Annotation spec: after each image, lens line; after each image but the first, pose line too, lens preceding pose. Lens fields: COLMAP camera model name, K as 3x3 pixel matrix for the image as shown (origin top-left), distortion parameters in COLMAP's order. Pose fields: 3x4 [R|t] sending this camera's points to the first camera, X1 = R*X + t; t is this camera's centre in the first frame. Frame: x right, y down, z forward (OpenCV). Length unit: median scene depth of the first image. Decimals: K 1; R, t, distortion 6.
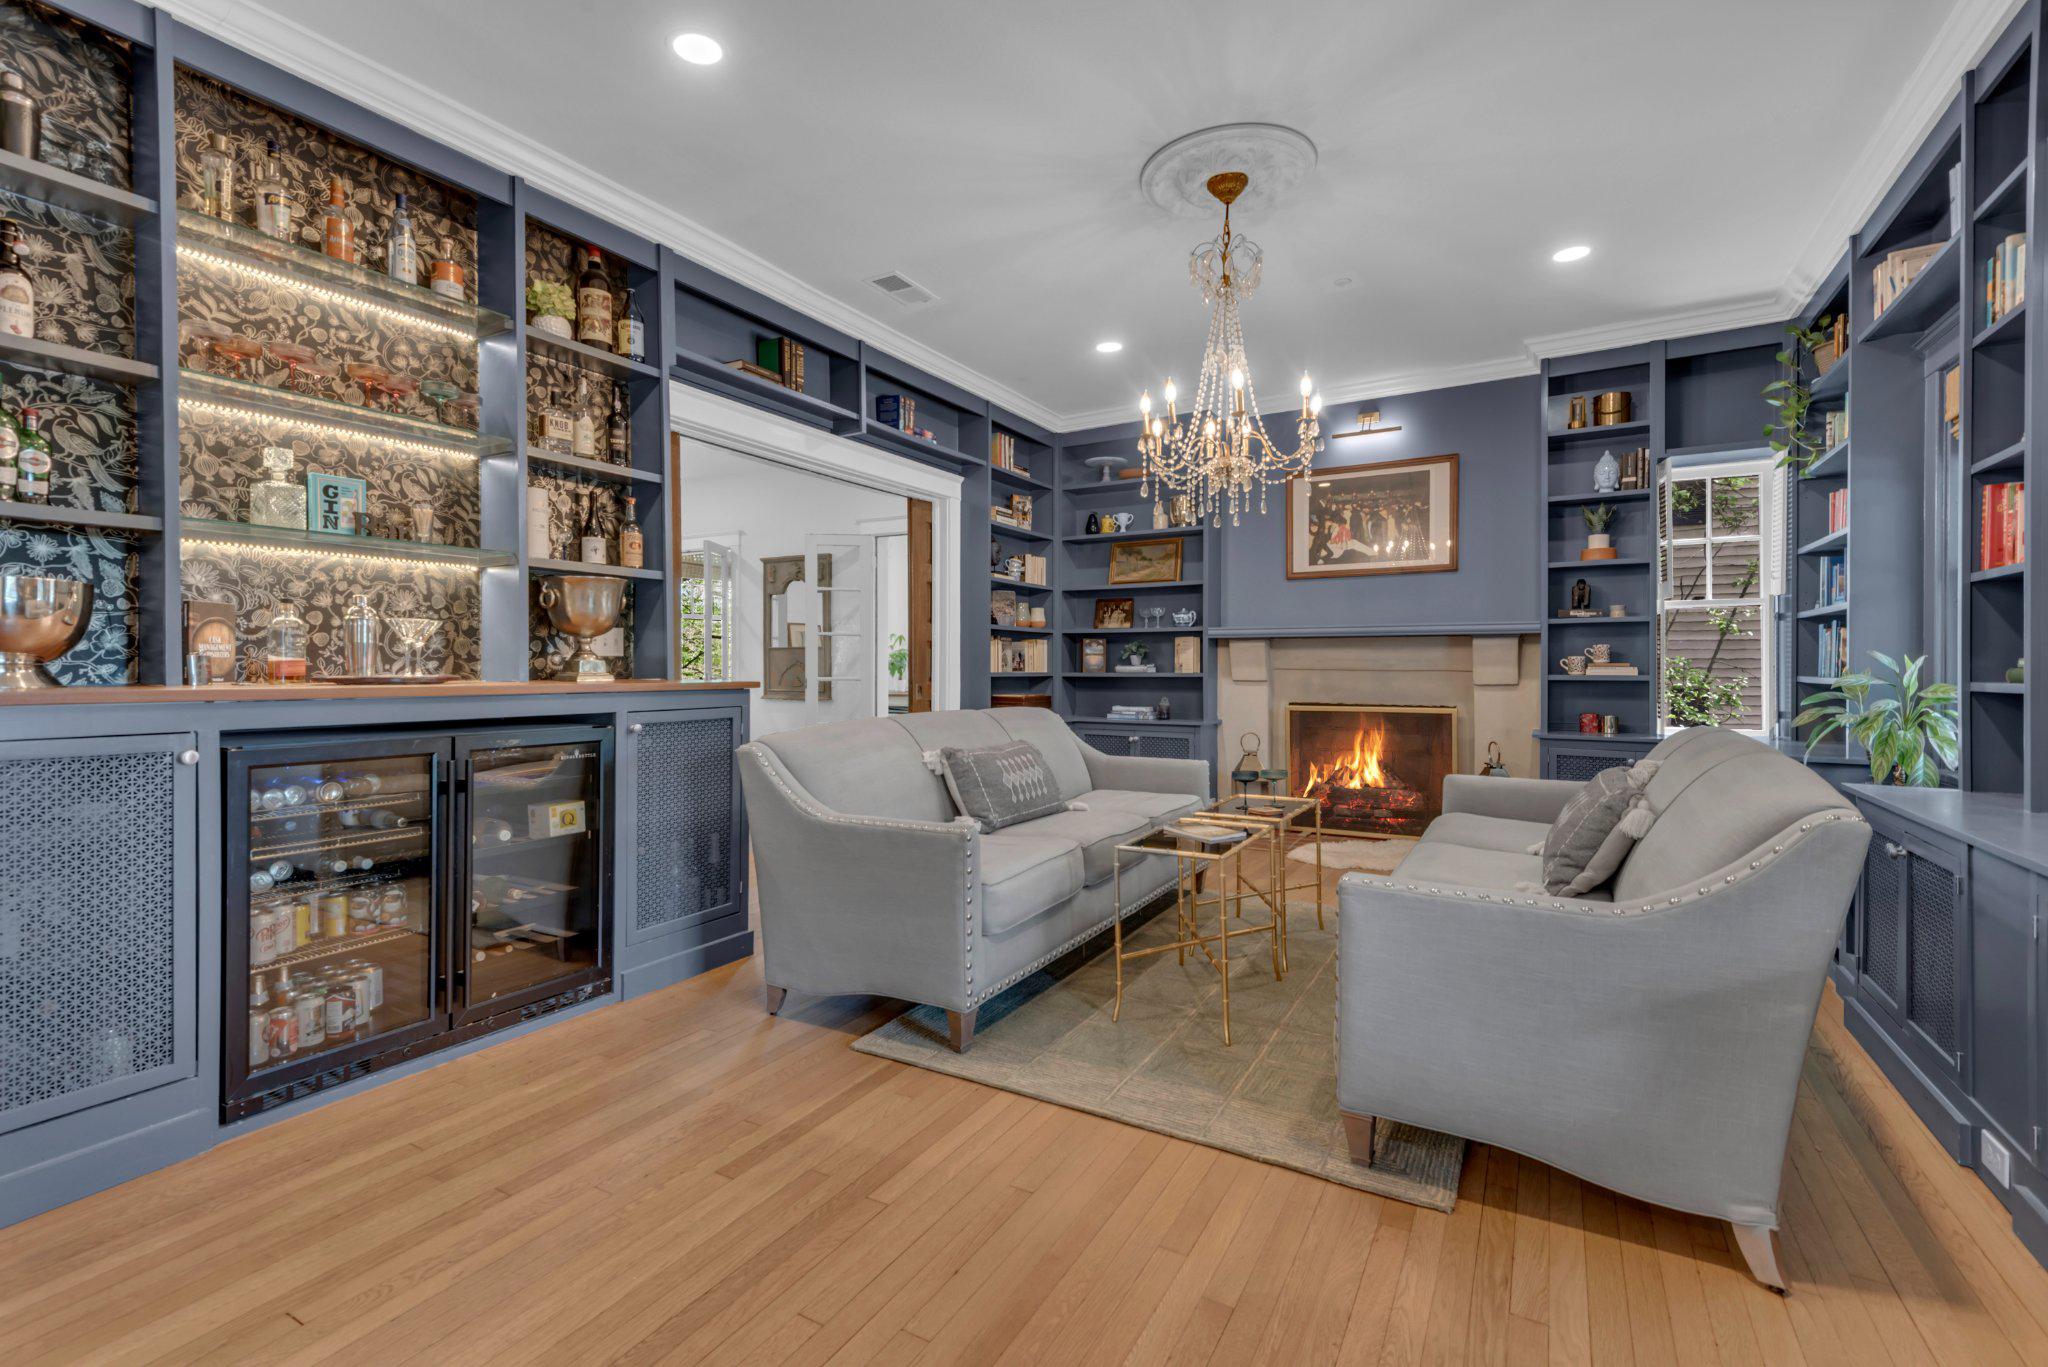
lens RADIAL K [[920.3, 0, 1020.6], [0, 920.3, 667.8], [0, 0, 1]] dist [0.030046, -0.013459]
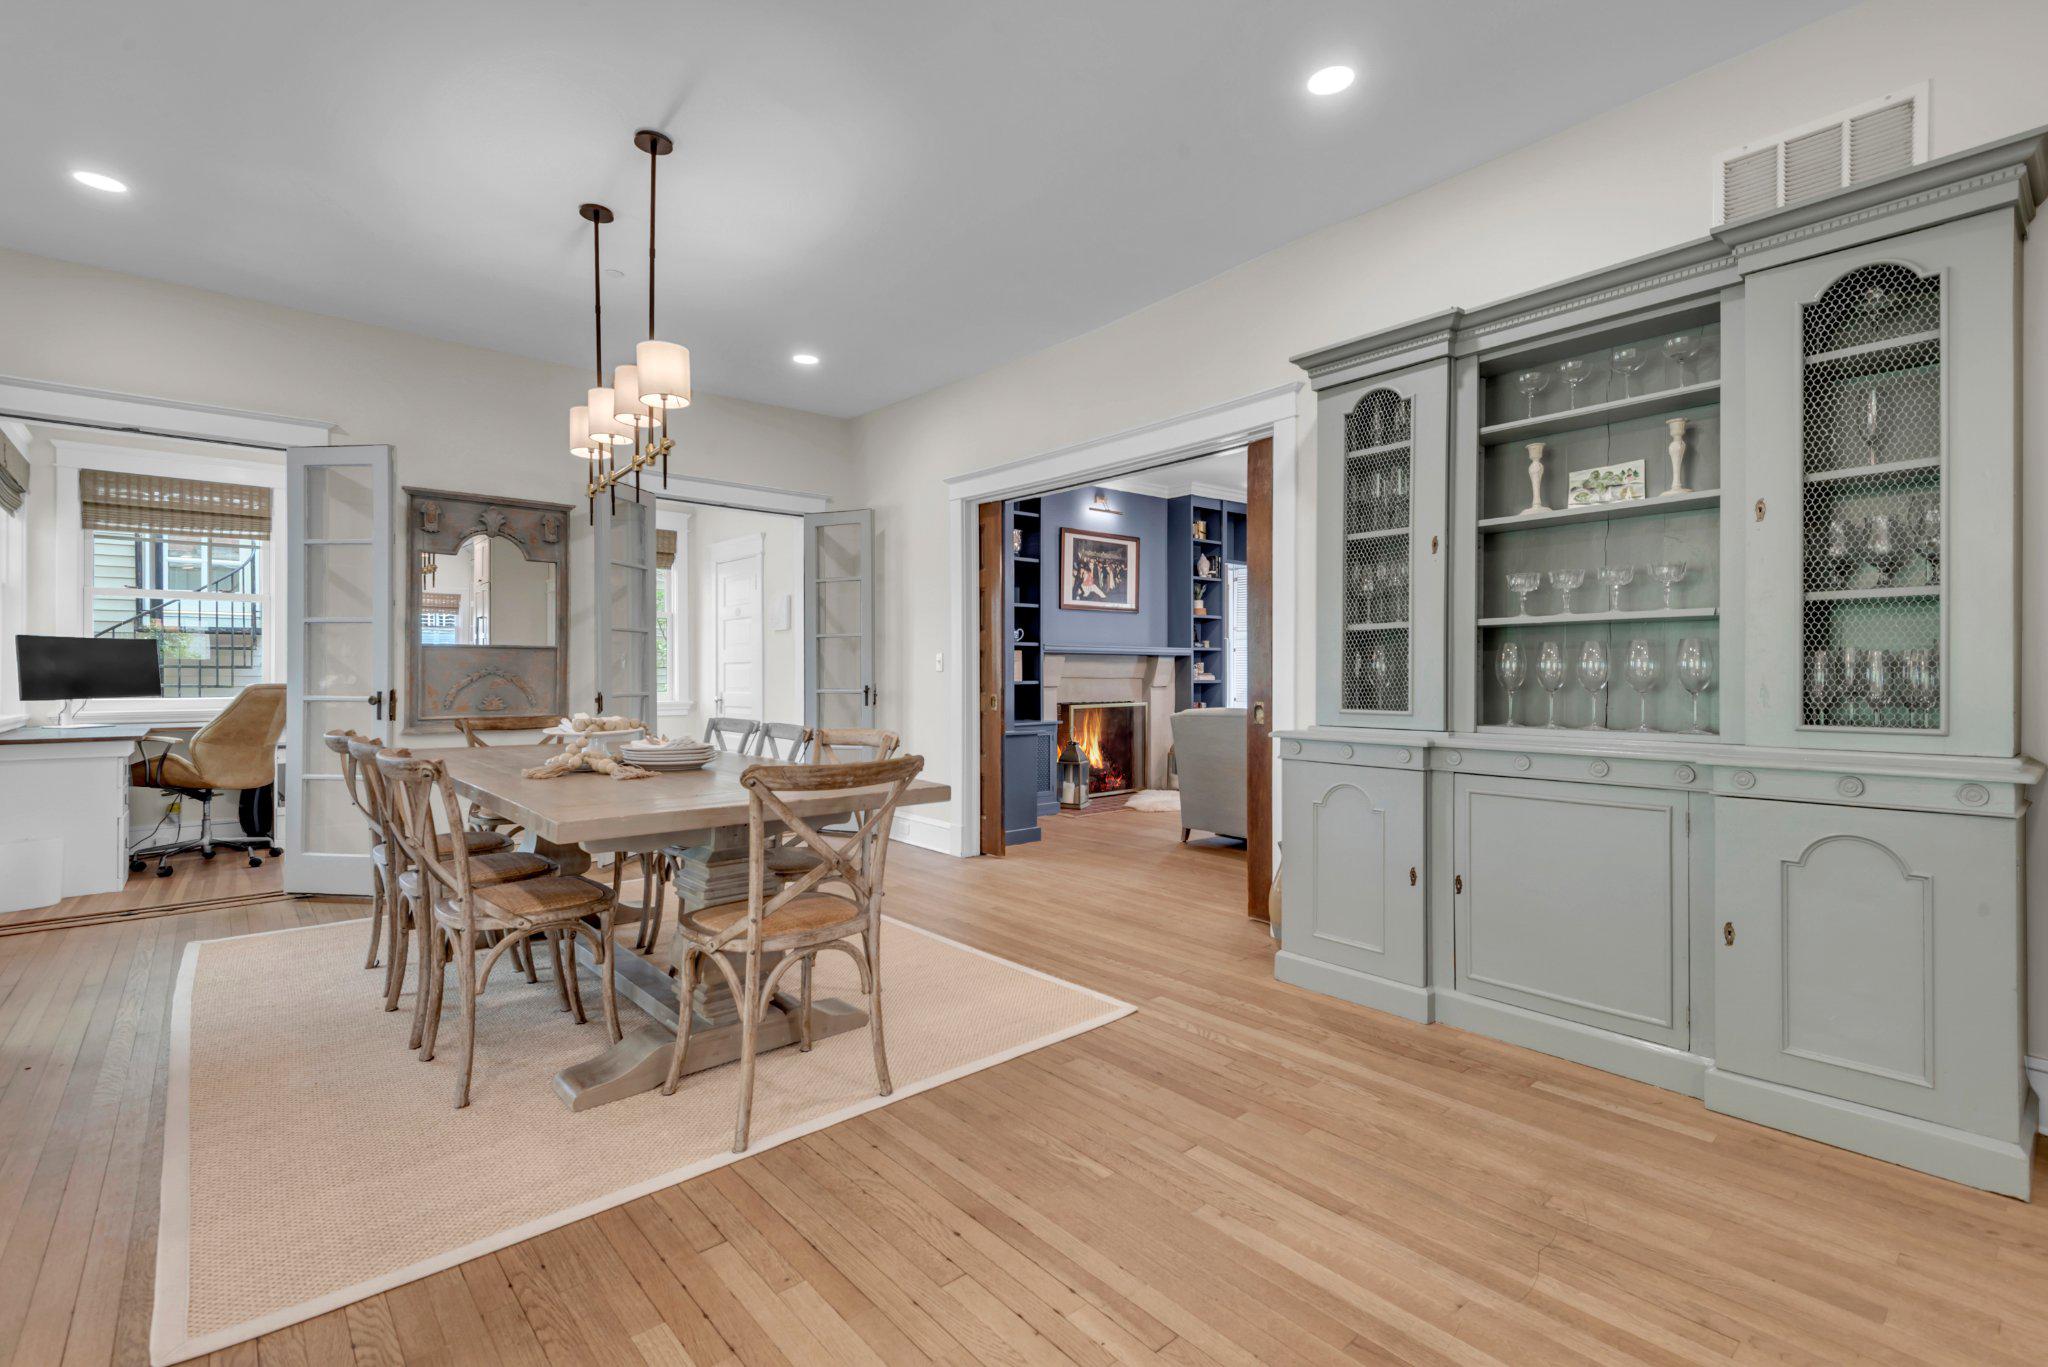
lens RADIAL K [[920.3, 0, 1028.0], [0, 920.3, 671.9], [0, 0, 1]] dist [0.030046, -0.013459]
pose [[0.329743, 0.003948, 0.944062, -1.693165], [0.001244, 0.999989, -0.004616, -0.000949], [-0.944070, 0.002697, 0.329735, 1.093027]]
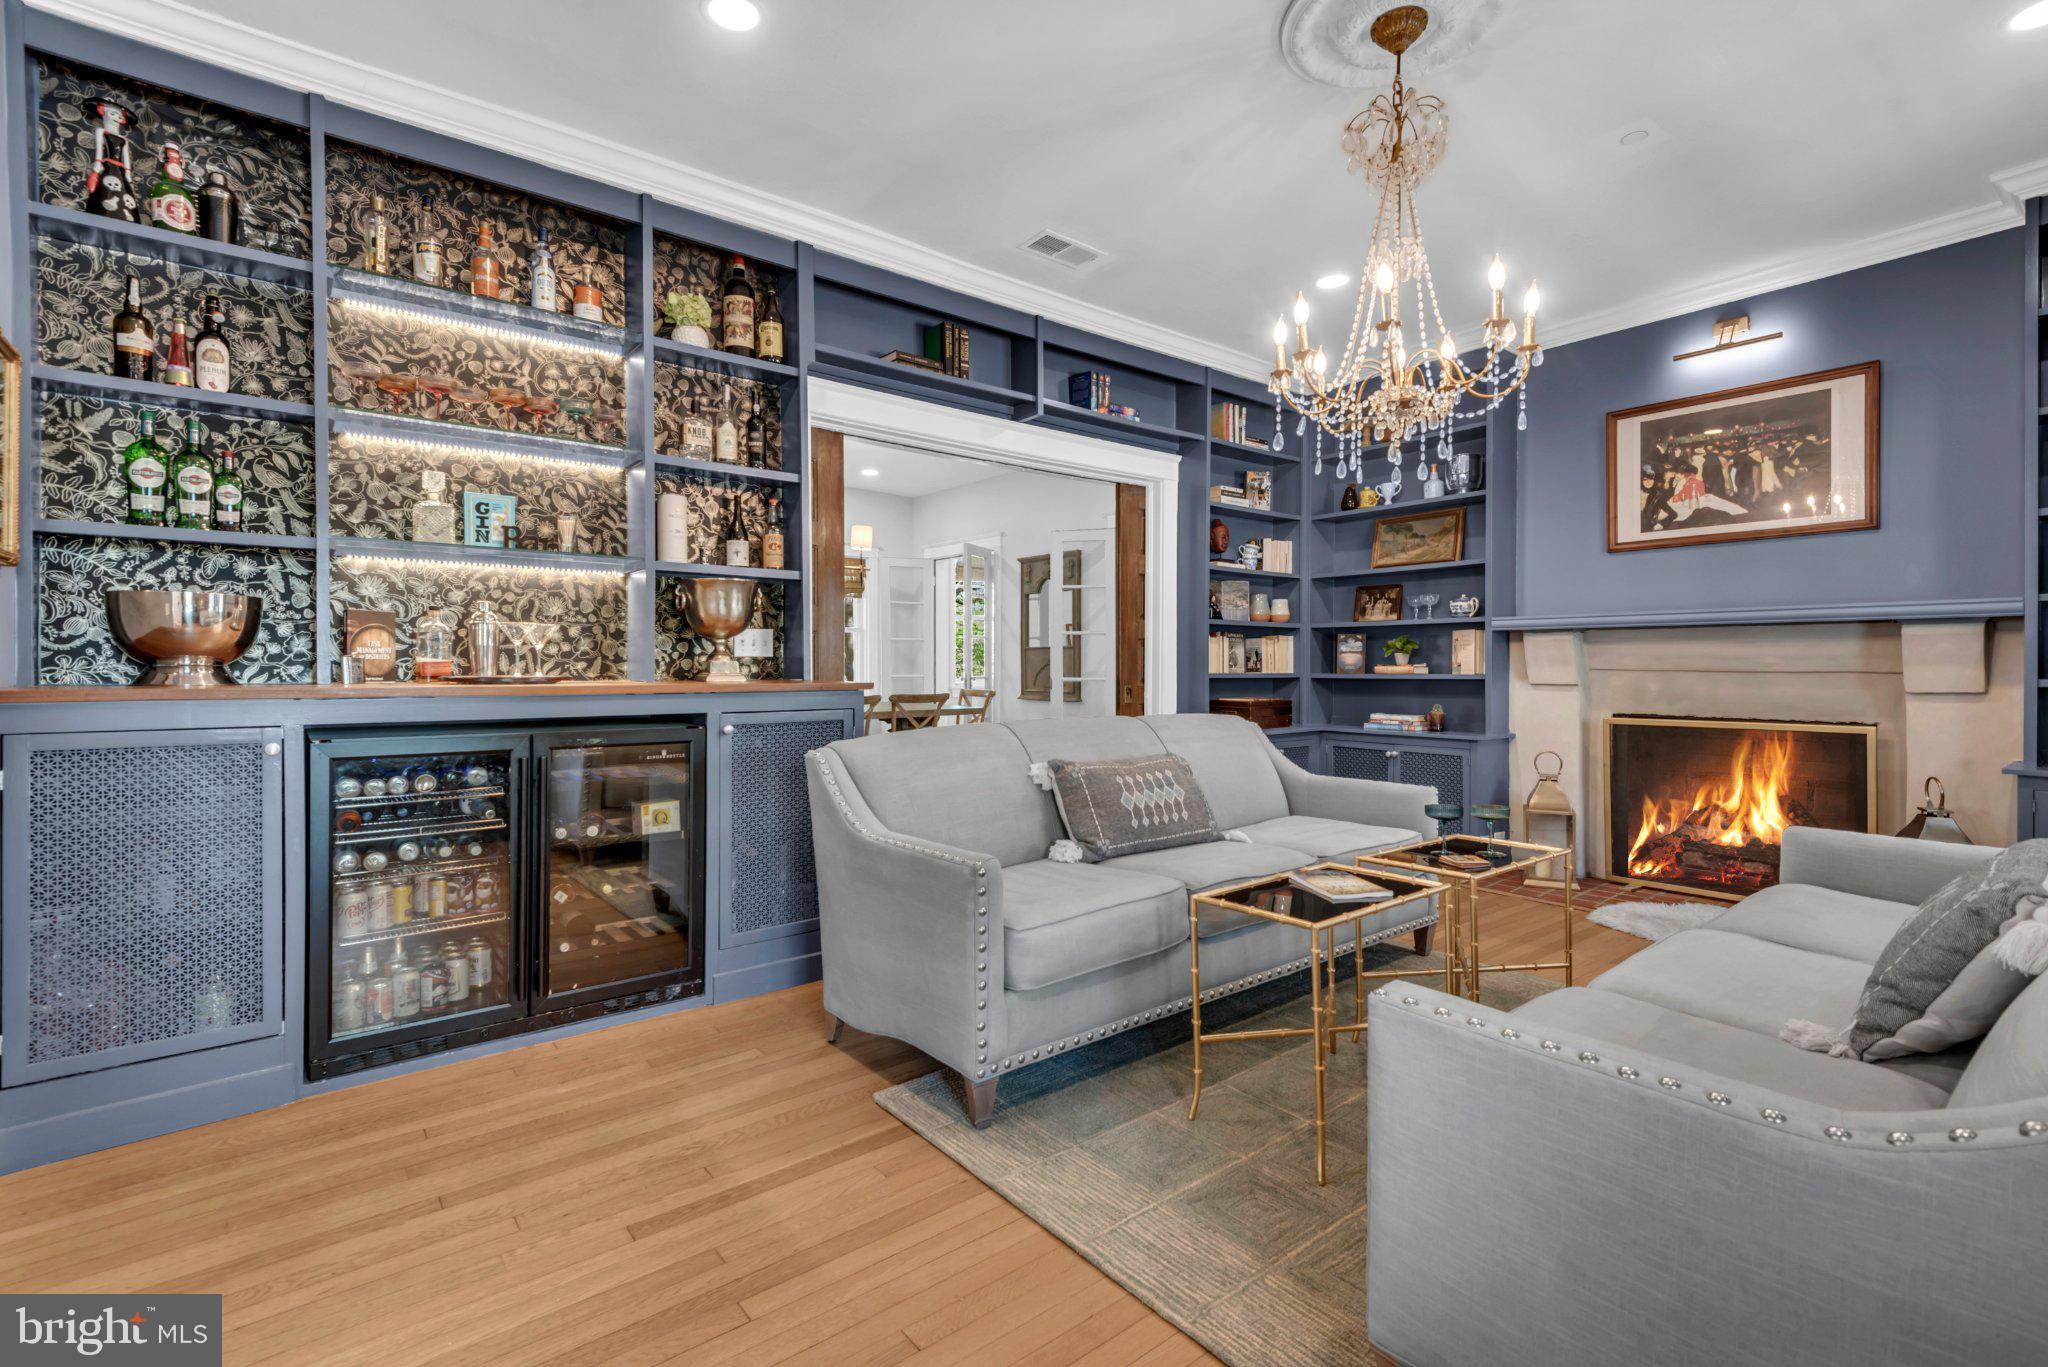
lens RADIAL K [[920.3, 0, 1018.1], [0, 920.3, 668.6], [0, 0, 1]] dist [0.030046, -0.013459]
pose [[0.929193, -0.000124, -0.369596, 0.211338], [0.000487, 0.999999, 0.000887, -0.000279], [0.369596, -0.001004, 0.929192, 0.177182]]
